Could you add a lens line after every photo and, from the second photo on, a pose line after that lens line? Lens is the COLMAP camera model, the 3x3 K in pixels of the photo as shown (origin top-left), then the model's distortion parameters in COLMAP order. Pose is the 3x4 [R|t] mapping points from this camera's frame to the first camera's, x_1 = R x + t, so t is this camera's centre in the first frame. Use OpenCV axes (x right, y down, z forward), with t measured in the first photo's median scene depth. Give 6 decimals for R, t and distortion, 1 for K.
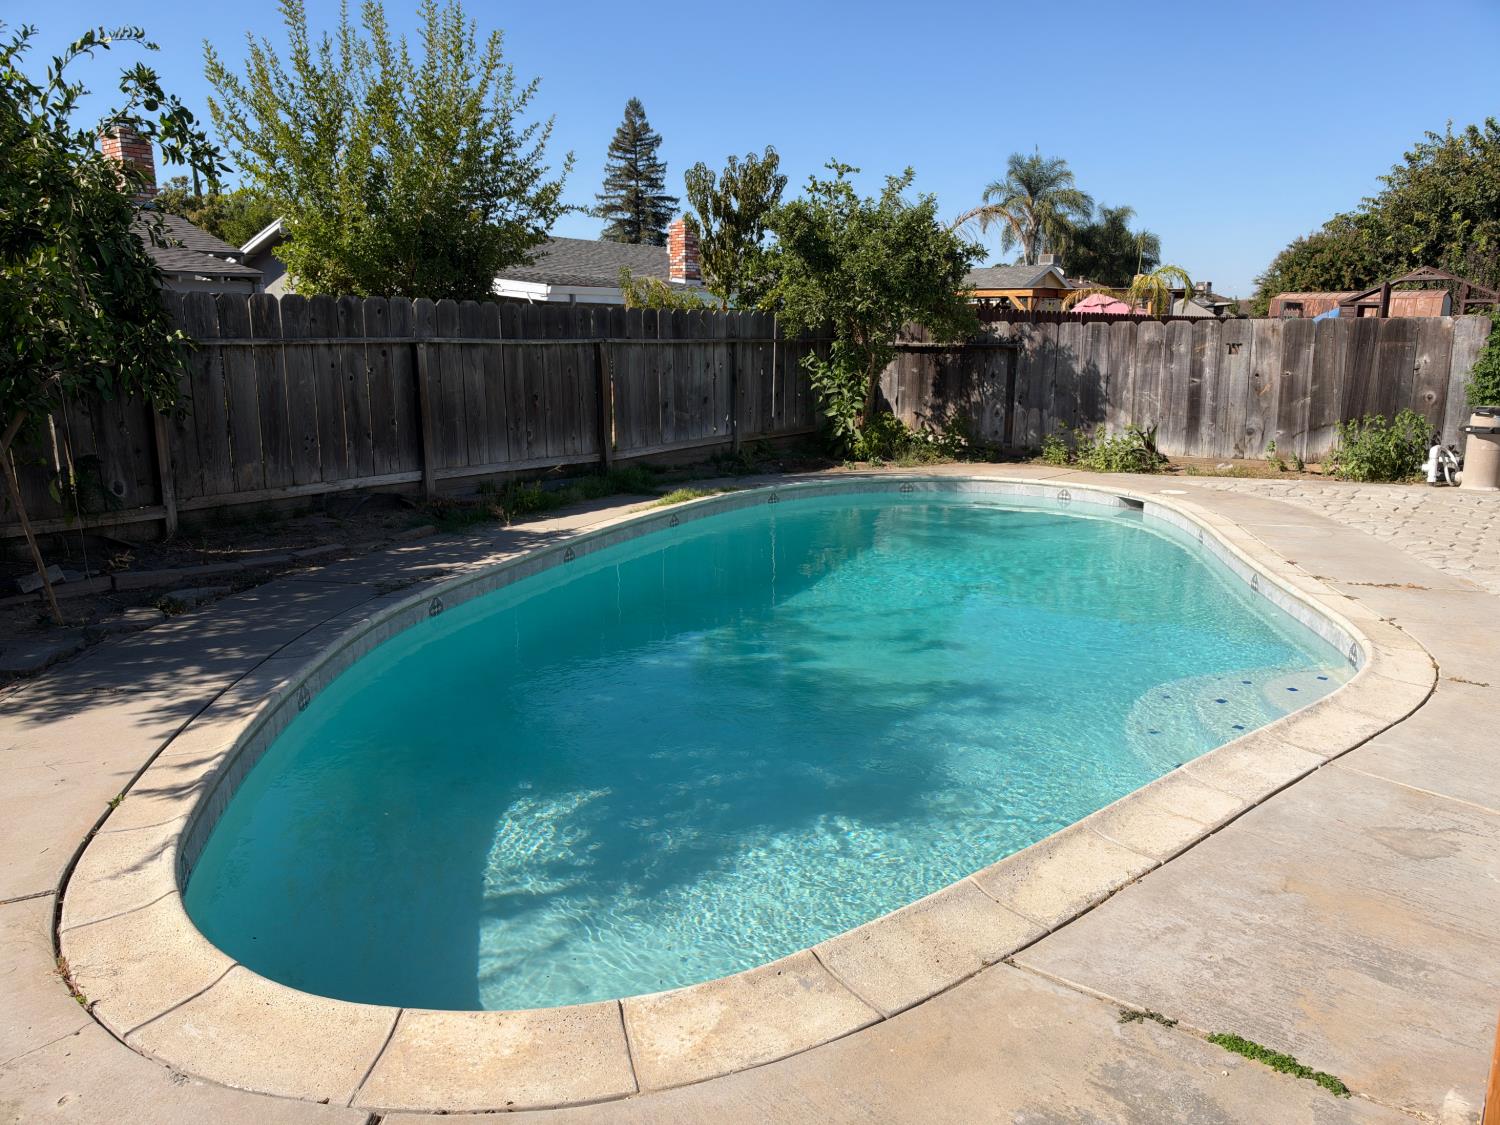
lens RADIAL K [[1083.8, 0, 748.5], [0, 1083.8, 571.5], [0, 0, 1]] dist [0.064588, -0.106490]
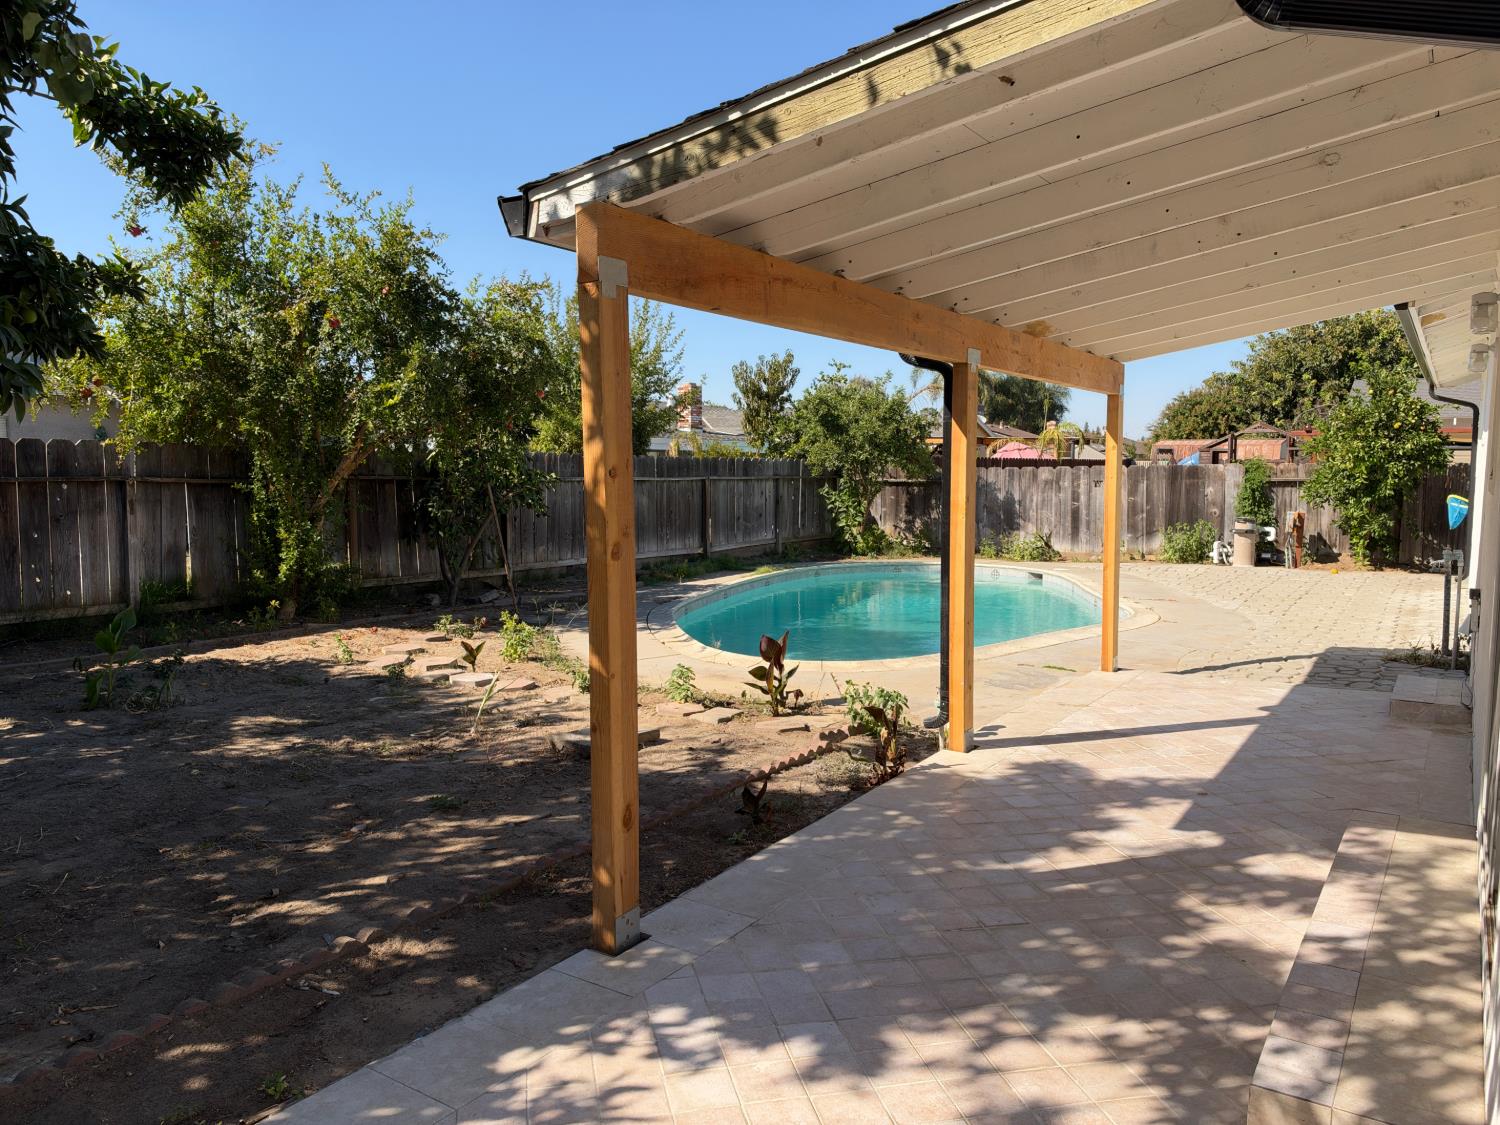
lens RADIAL K [[1038.9, 0, 730.1], [0, 1038.9, 558.2], [0, 0, 1]] dist [0.077073, 0.000062]
pose [[0.999398, -0.000185, 0.034686, -0.134609], [0.004634, 0.991736, -0.128214, 0.090486], [-0.034376, 0.128298, 0.991140, -0.449965]]
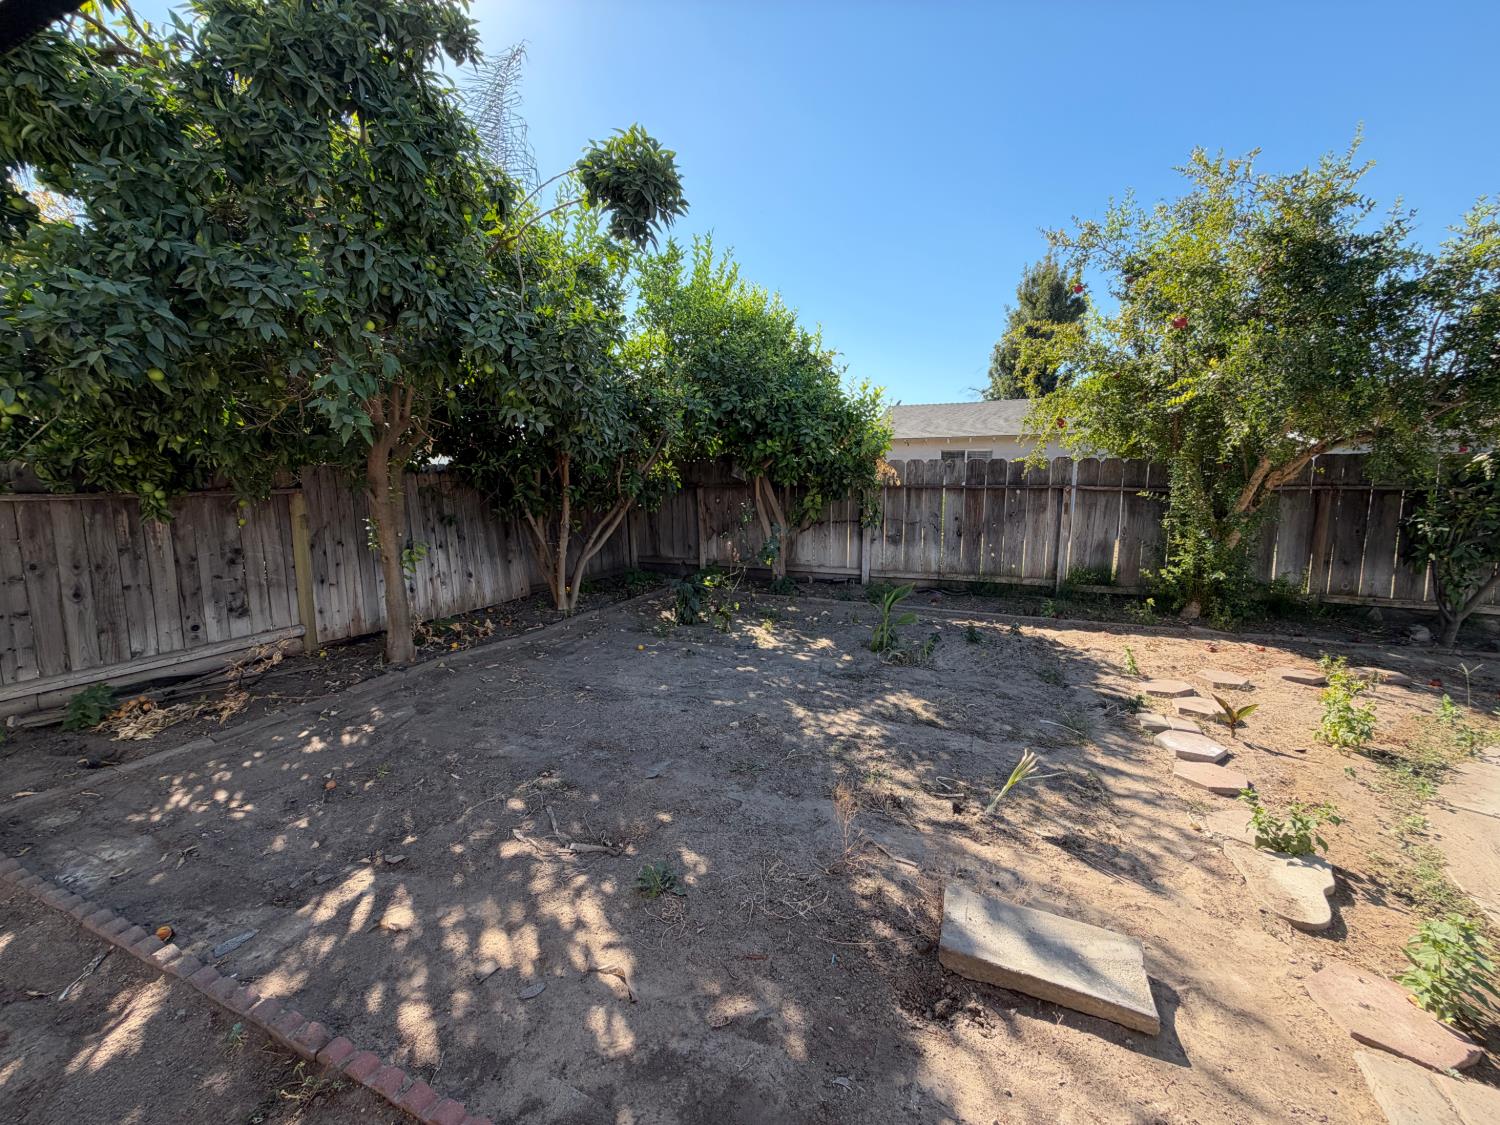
lens RADIAL K [[592.2, 0, 750.8], [0, 592.2, 560.3], [0, 0, 1]] dist [-0.009966, 0.000205]
pose [[0.229992, 0.130607, -0.964389, -0.067876], [-0.204364, 0.975340, 0.083352, 0.021469], [0.951493, 0.177916, 0.251012, -0.121835]]
